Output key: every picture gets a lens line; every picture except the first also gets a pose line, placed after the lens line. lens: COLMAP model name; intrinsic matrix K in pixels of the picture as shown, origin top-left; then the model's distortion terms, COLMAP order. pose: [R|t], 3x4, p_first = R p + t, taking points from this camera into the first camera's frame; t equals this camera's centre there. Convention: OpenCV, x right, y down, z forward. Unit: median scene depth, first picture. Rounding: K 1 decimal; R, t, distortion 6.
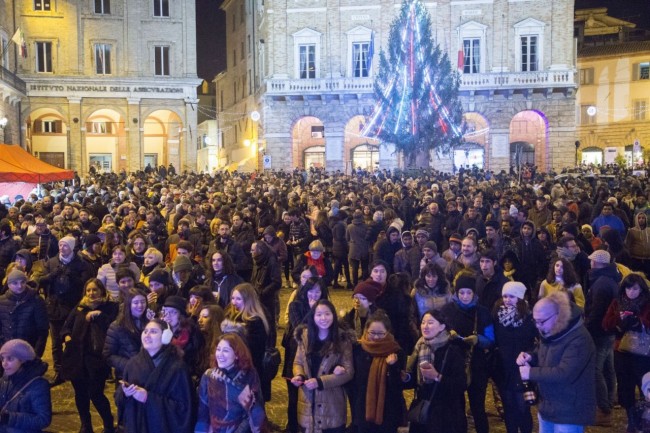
lens RADIAL K [[784.8, 0, 325.0], [0, 784.8, 216.5], [0, 0, 1]] dist [-0.195204, 0.381384]
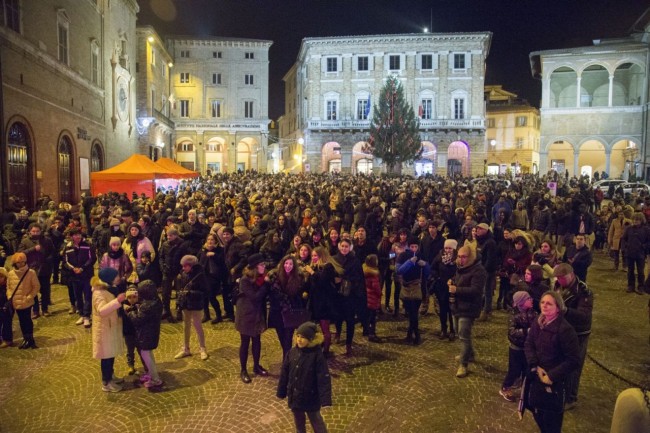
lens RADIAL K [[784.8, 0, 325.0], [0, 784.8, 216.5], [0, 0, 1]] dist [-0.195204, 0.381384]
pose [[0.999743, 0.016821, -0.015191, -0.007436], [-0.016324, 0.999345, 0.032299, -0.019571], [0.015725, -0.032043, 0.999363, -0.757405]]
